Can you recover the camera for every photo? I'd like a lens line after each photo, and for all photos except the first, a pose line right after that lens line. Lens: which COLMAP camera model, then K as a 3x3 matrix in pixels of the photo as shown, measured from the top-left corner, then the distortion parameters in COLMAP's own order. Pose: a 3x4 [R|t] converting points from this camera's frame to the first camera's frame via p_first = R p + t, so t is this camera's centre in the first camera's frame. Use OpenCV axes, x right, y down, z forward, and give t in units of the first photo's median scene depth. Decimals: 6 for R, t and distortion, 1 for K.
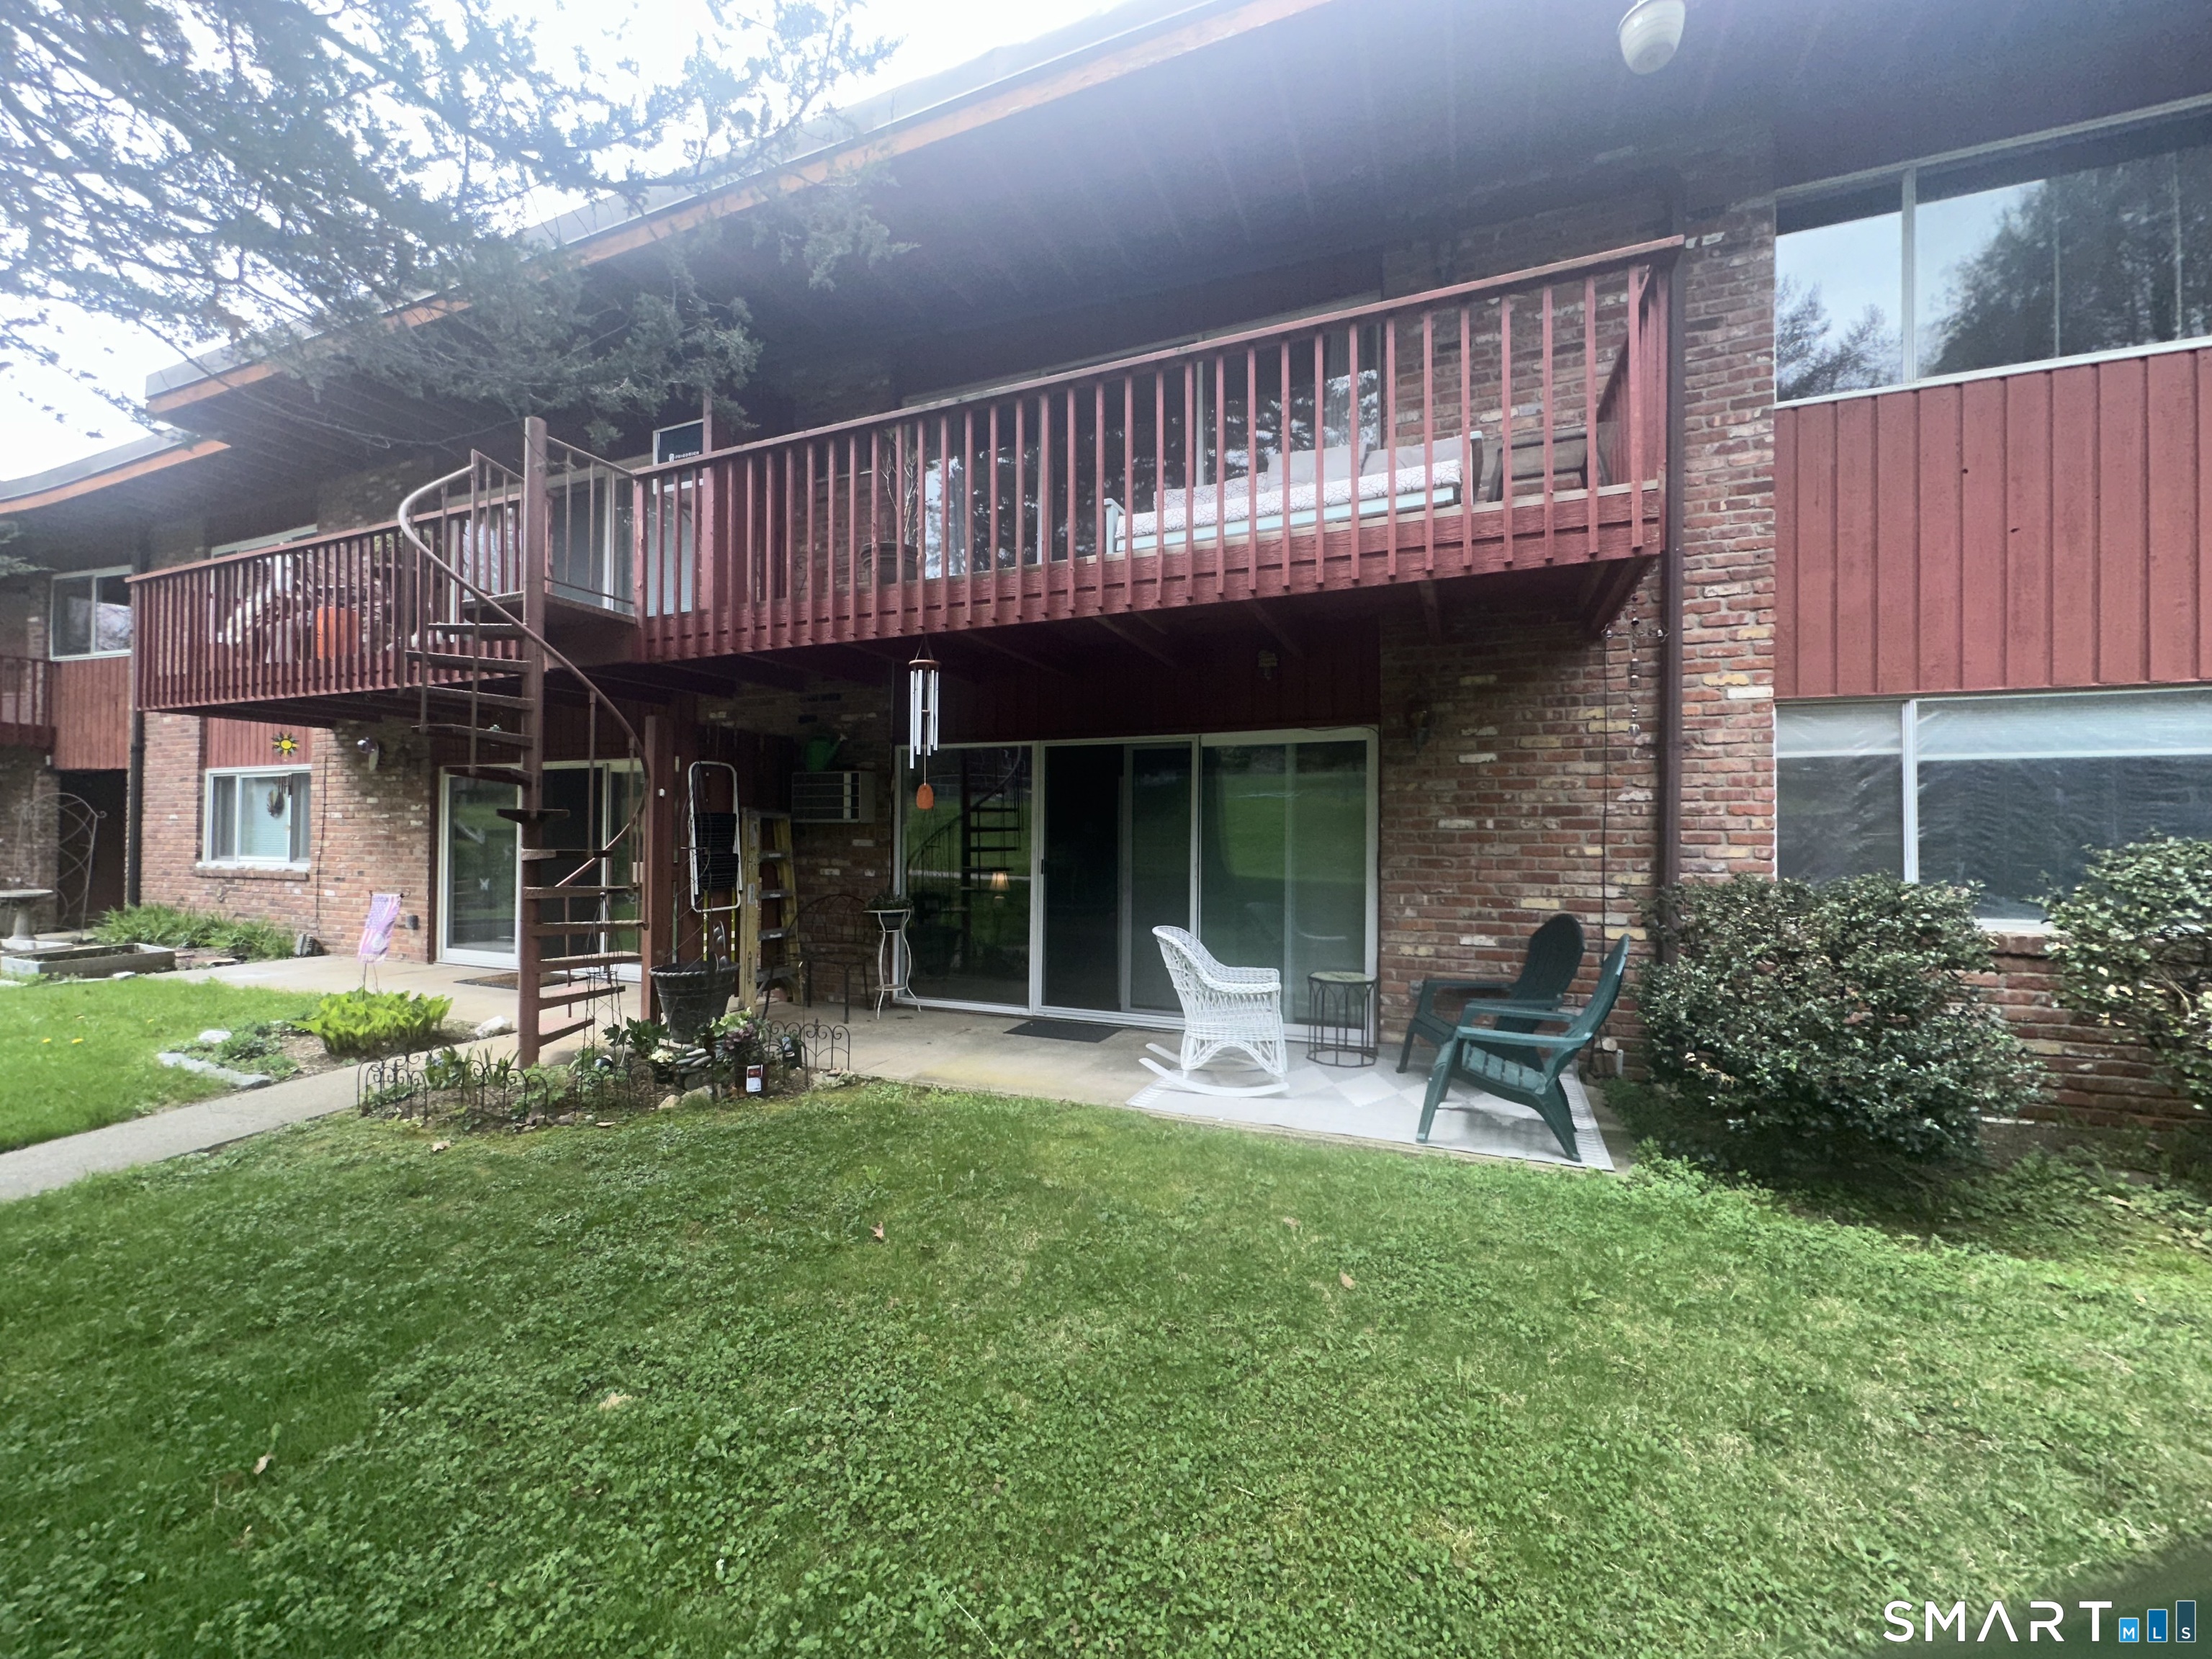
lens RADIAL K [[879.1, 0, 1102.7], [0, 879.1, 830.2], [0, 0, 1]] dist [-0.005075, 0.001157]
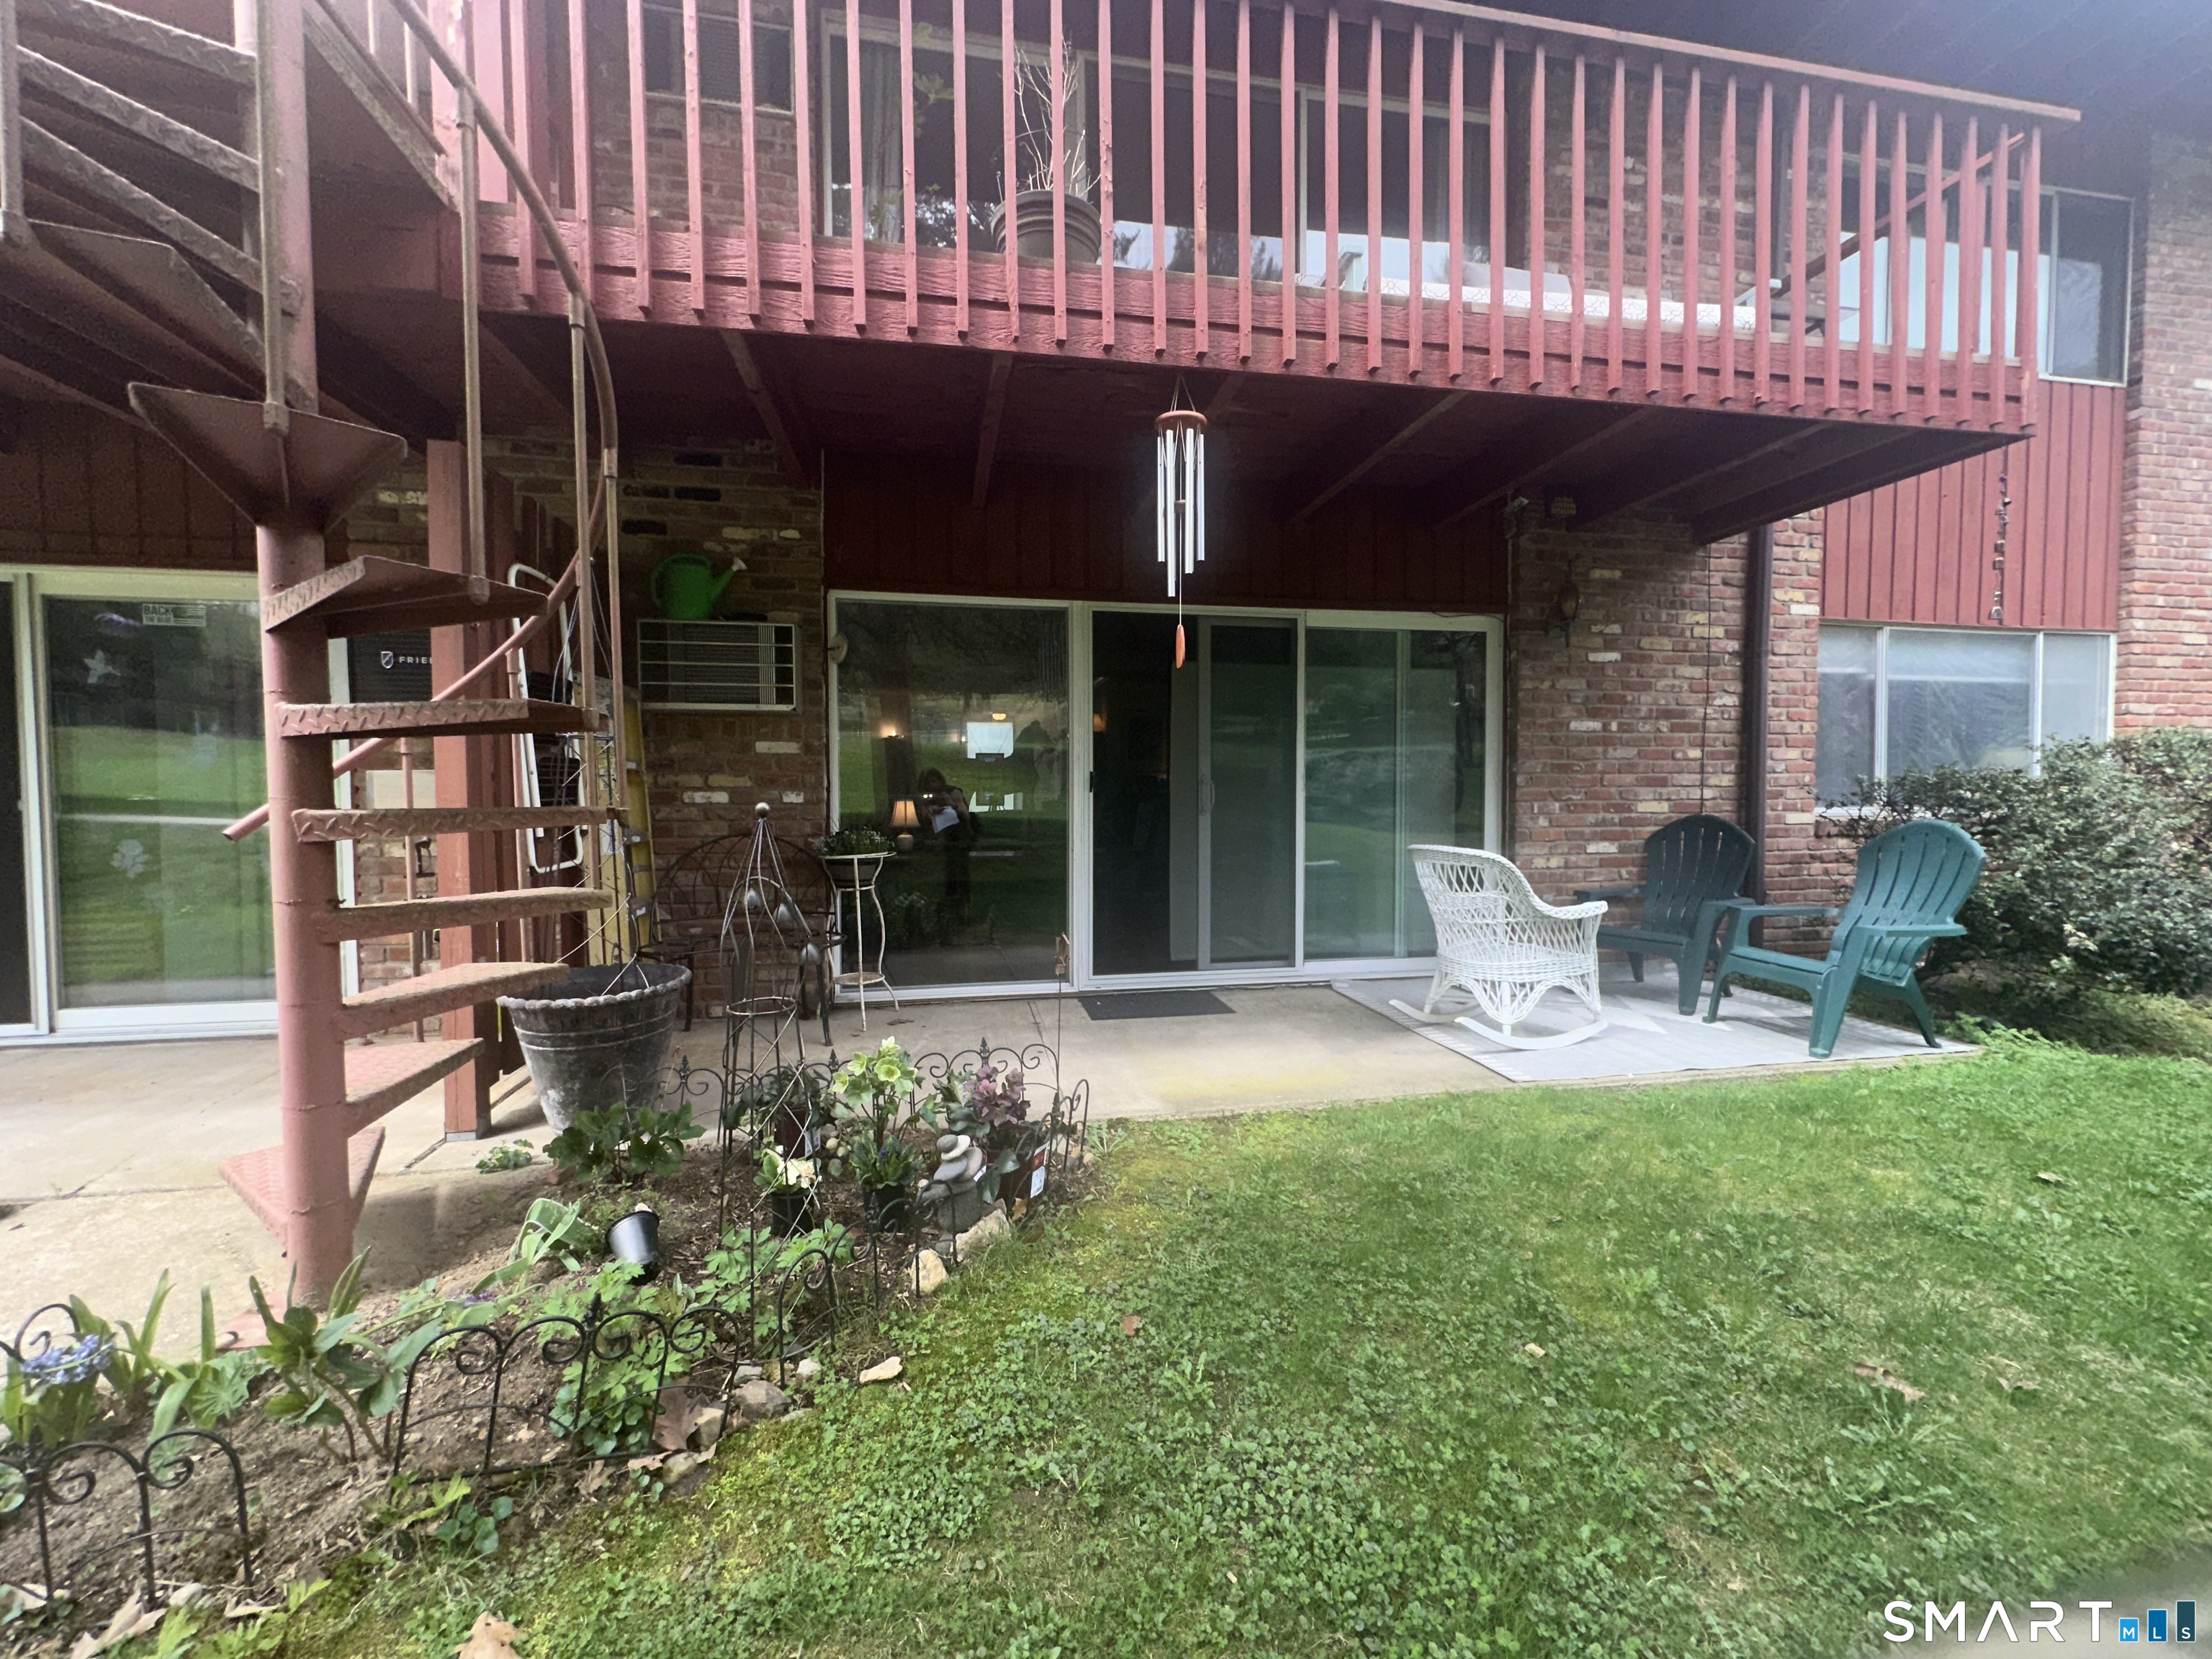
lens RADIAL K [[879.1, 0, 1106.1], [0, 879.1, 825.8], [0, 0, 1]] dist [-0.005075, 0.001157]
pose [[0.835167, -0.028322, 0.549266, -0.666488], [0.004106, 0.998966, 0.045268, 0.067018], [-0.549981, -0.035551, 0.834420, 0.597226]]
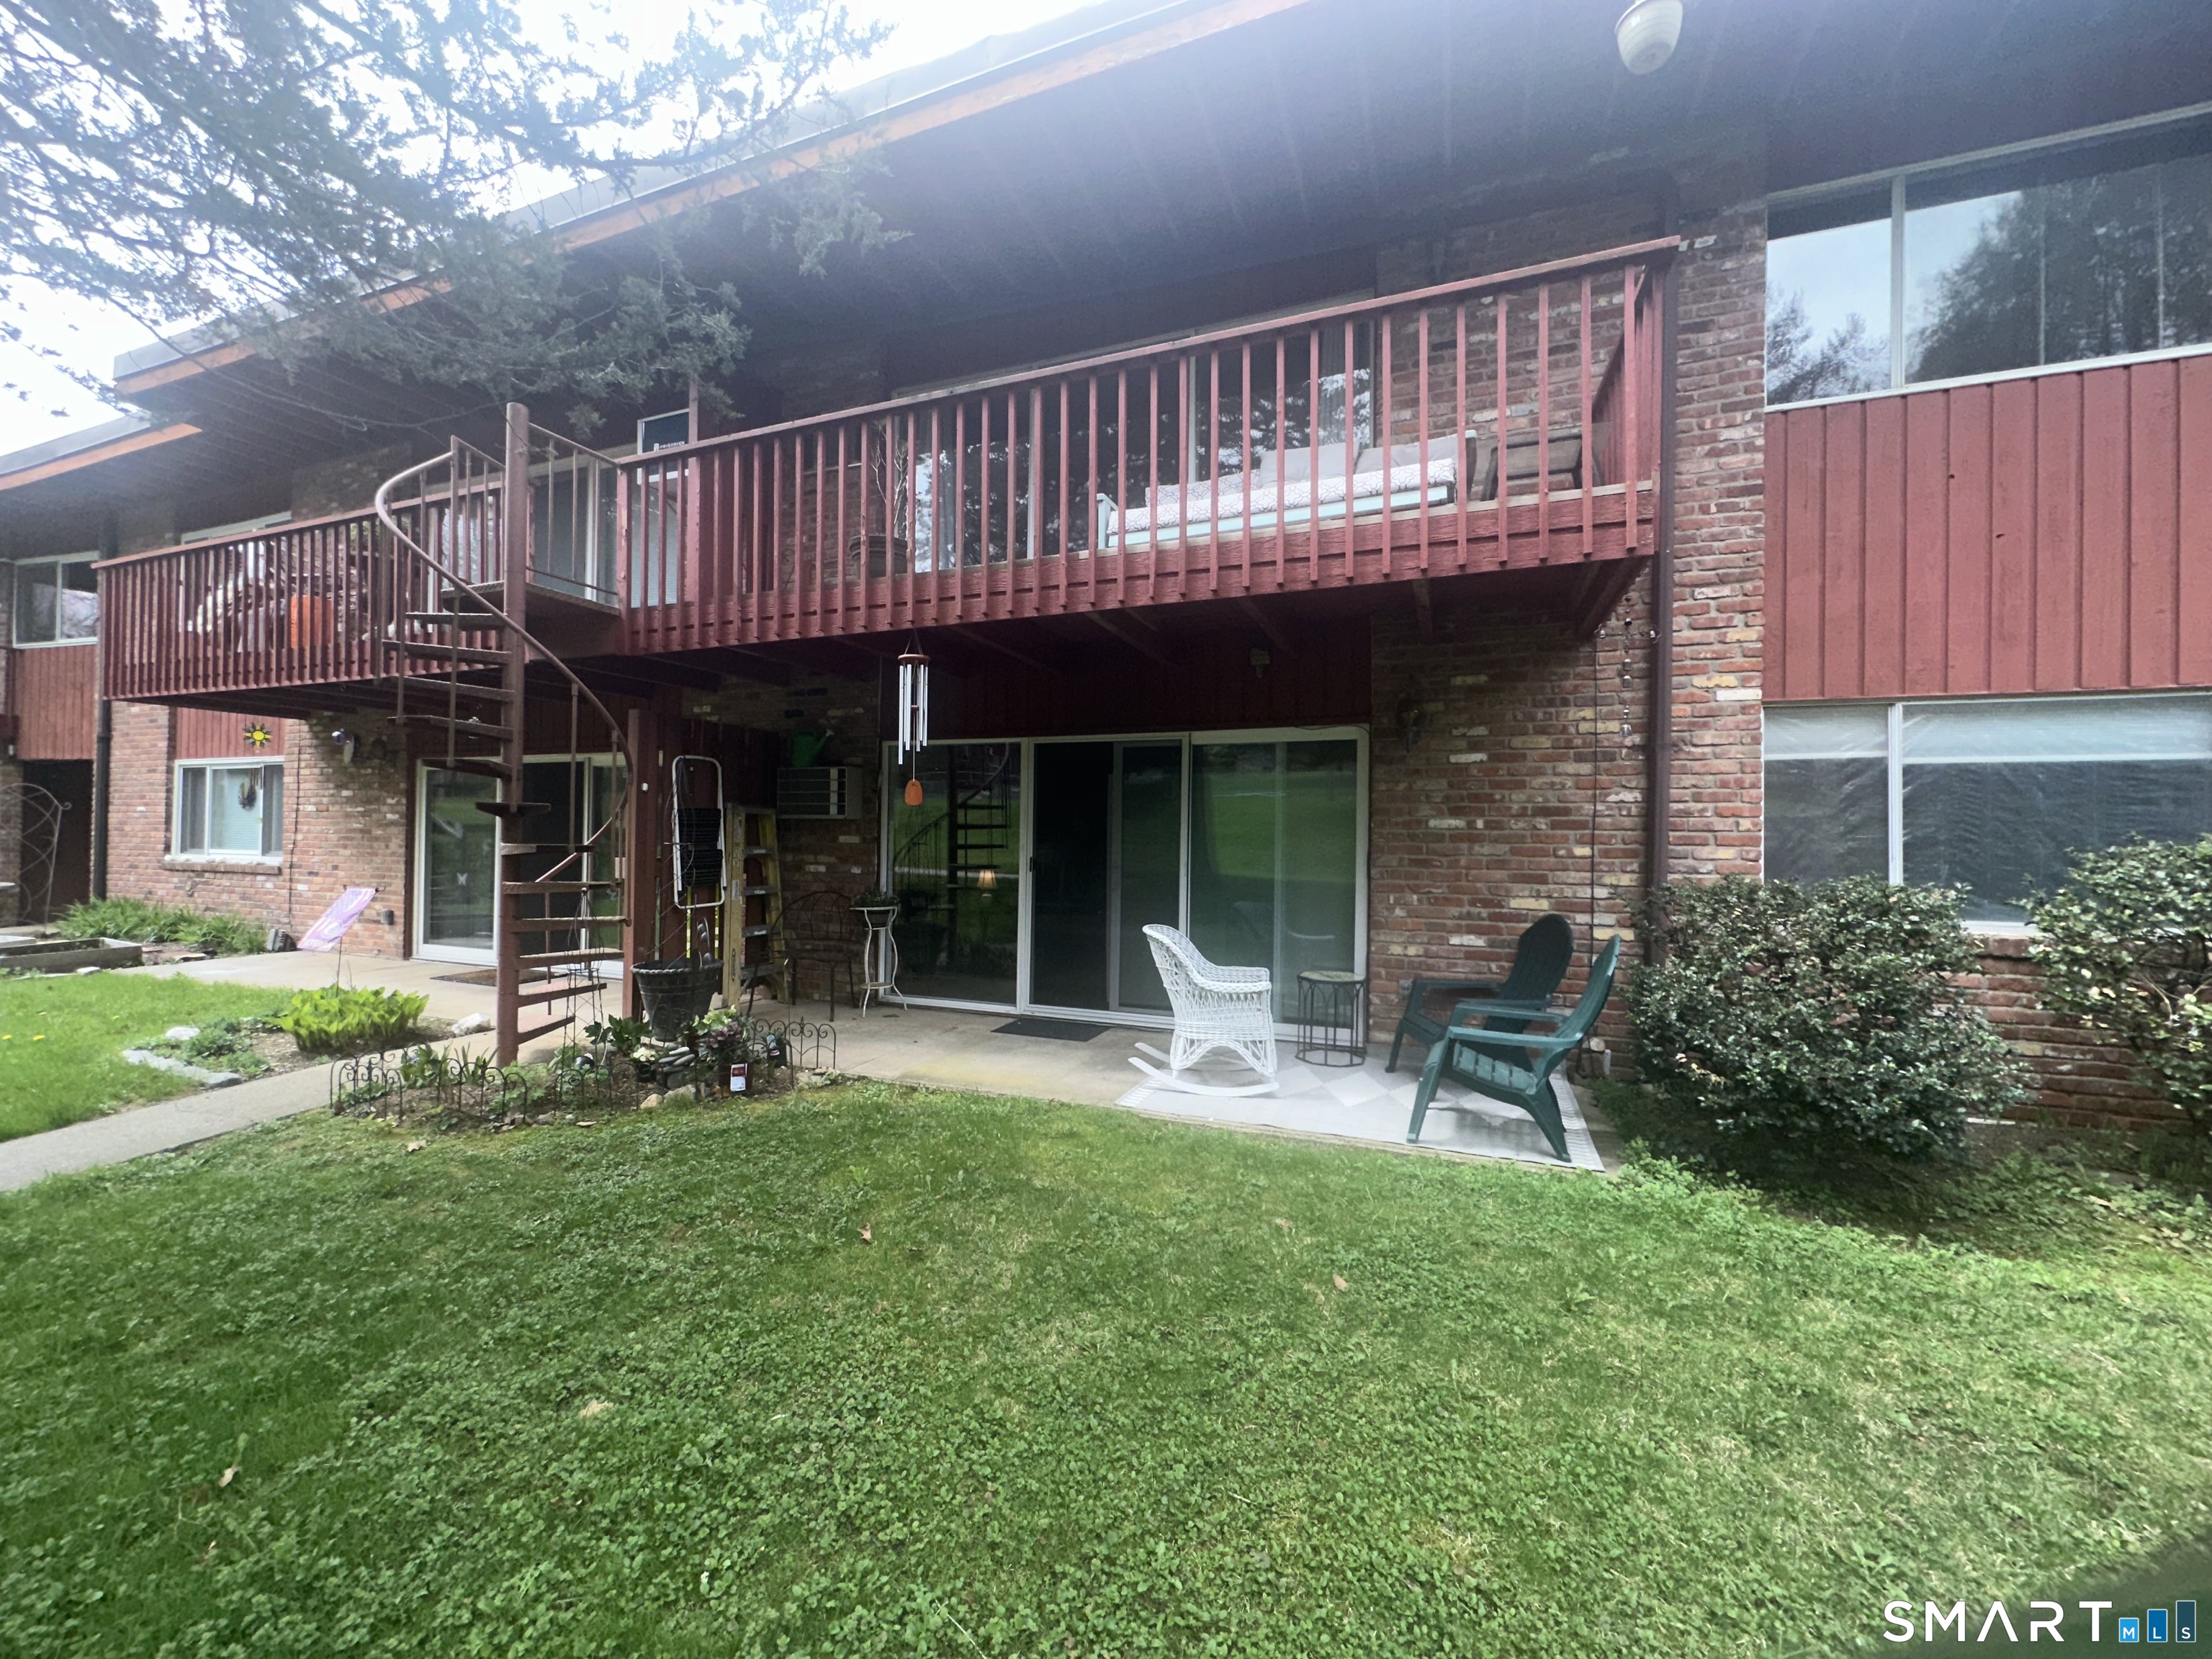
lens RADIAL K [[879.1, 0, 1102.2], [0, 879.1, 829.6], [0, 0, 1]] dist [-0.005075, 0.001157]
pose [[0.999844, 0.006017, 0.016613, -0.006732], [-0.006041, 0.999981, 0.001365, 0.000791], [-0.016605, -0.001465, 0.999861, 0.008288]]
